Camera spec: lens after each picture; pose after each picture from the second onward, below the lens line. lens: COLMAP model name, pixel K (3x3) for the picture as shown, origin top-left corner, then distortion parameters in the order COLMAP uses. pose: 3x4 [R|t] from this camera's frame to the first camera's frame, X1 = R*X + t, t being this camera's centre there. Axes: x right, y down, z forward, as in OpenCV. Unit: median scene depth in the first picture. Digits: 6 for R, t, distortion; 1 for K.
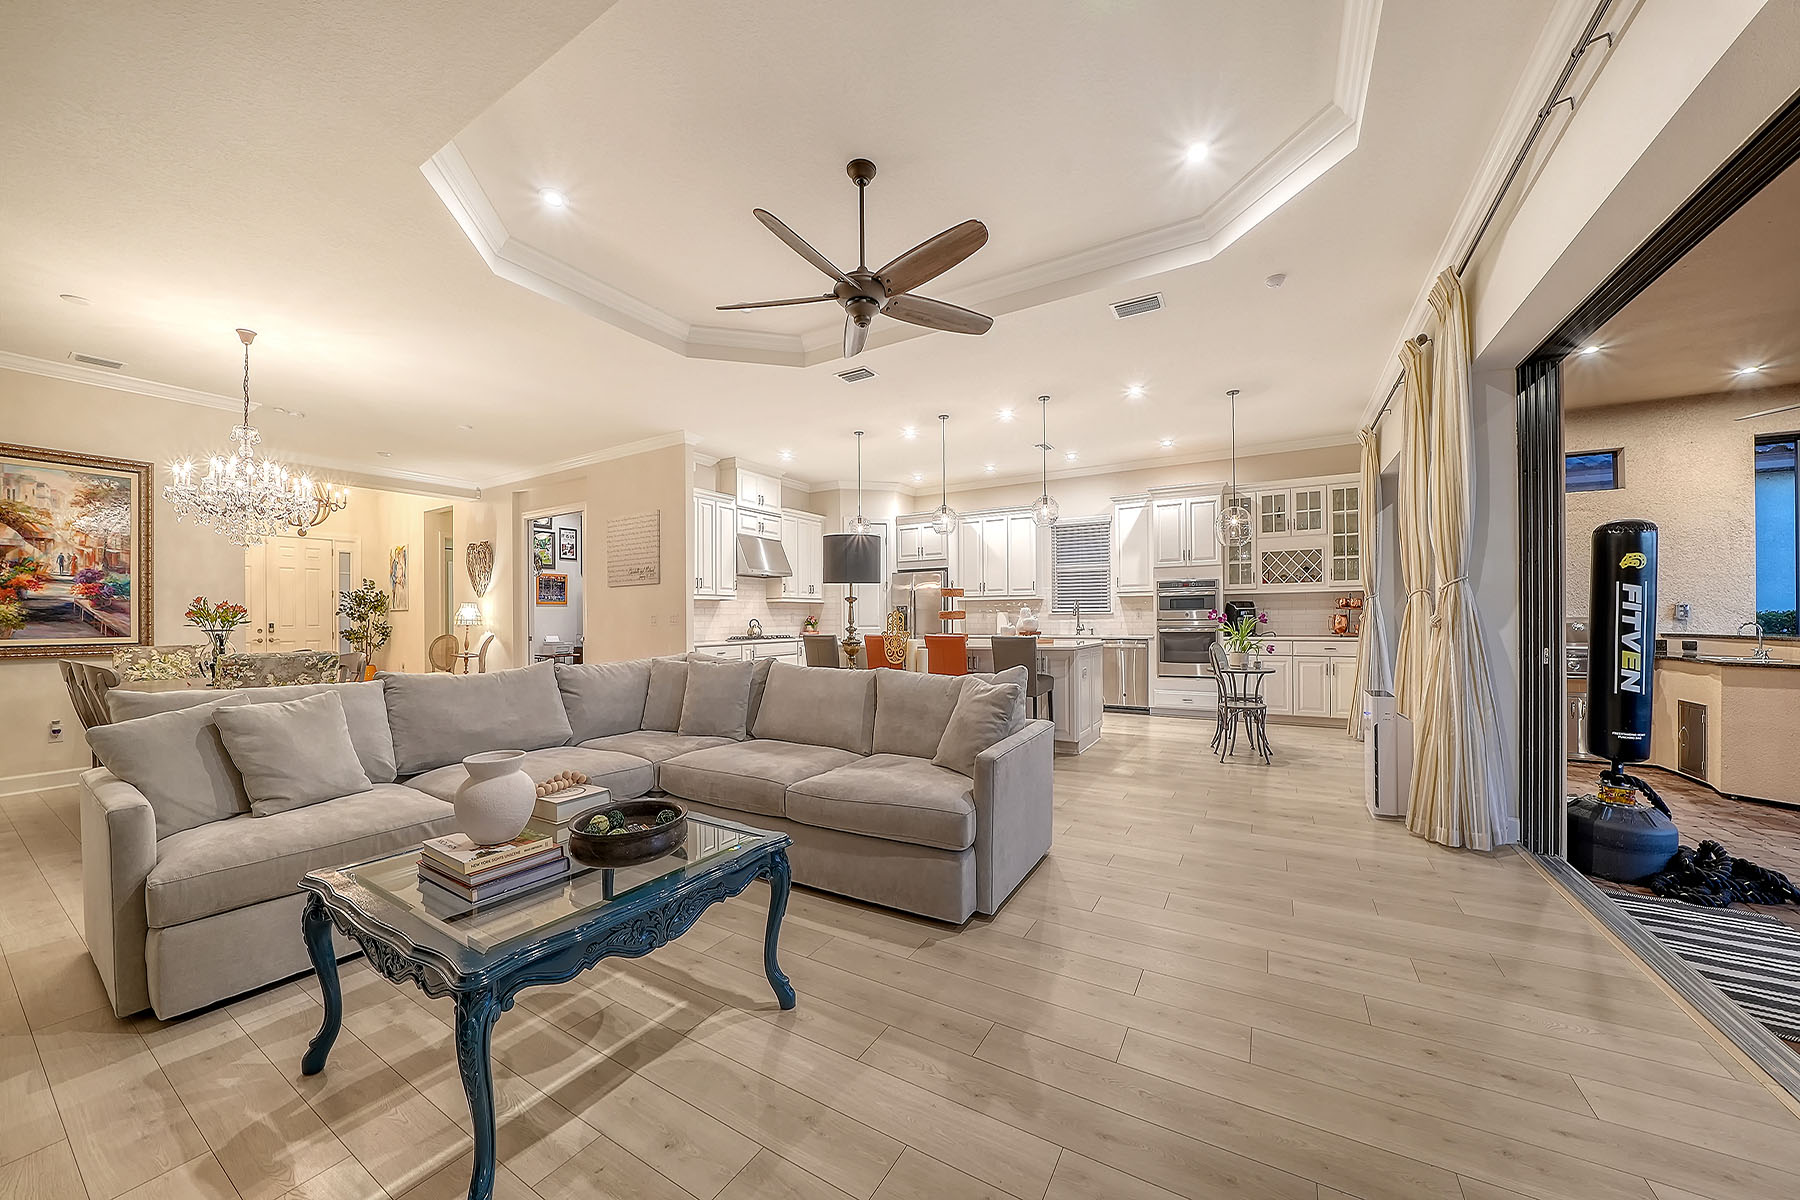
lens RADIAL K [[624.7, 0, 899.0], [0, 624.7, 609.2], [0, 0, 1]] dist [-0.017667, -0.000215]
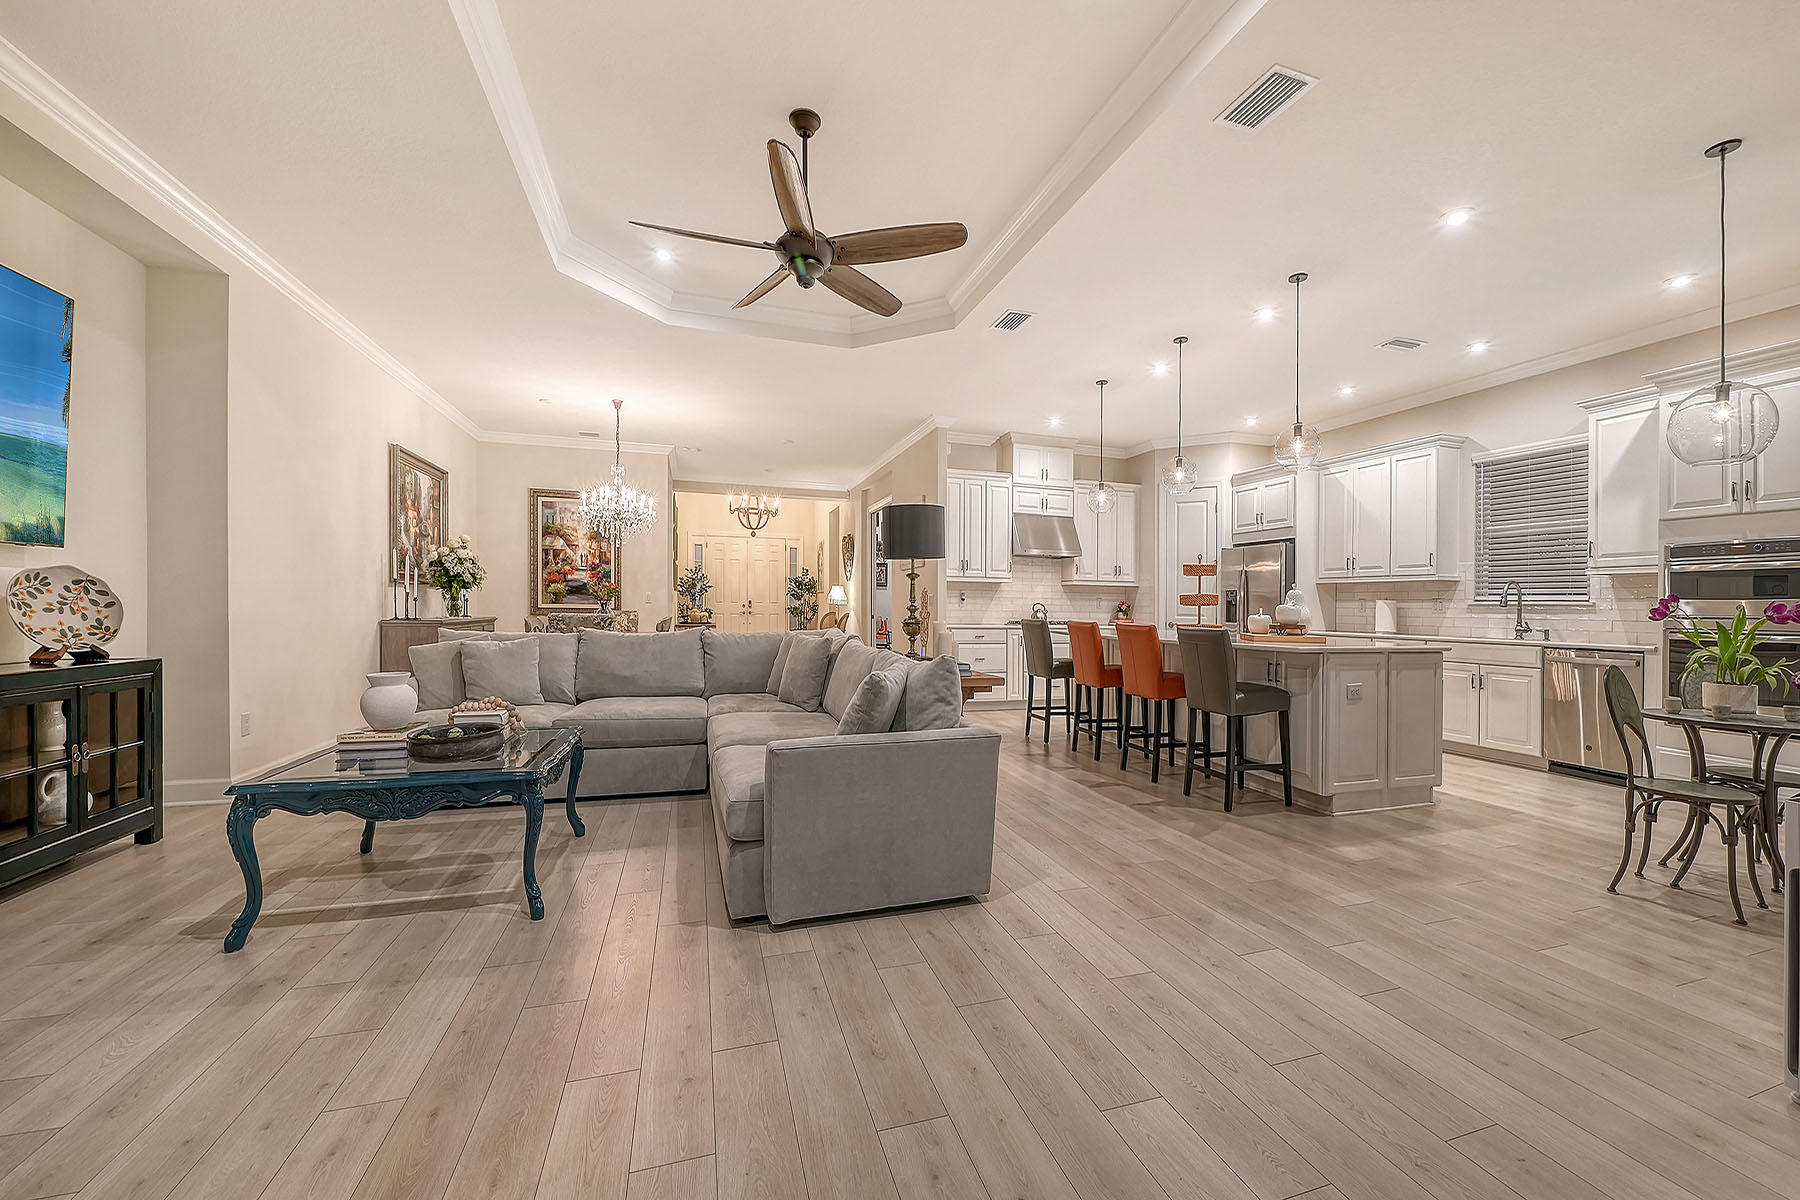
lens RADIAL K [[659.1, 0, 899.5], [0, 659.1, 606.0], [0, 0, 1]] dist [-0.005768, -0.000349]
pose [[0.745344, 0.021303, -0.666340, 0.284508], [-0.012765, 0.999762, 0.017684, 0.005753], [0.666558, -0.004675, 0.745438, 0.133951]]
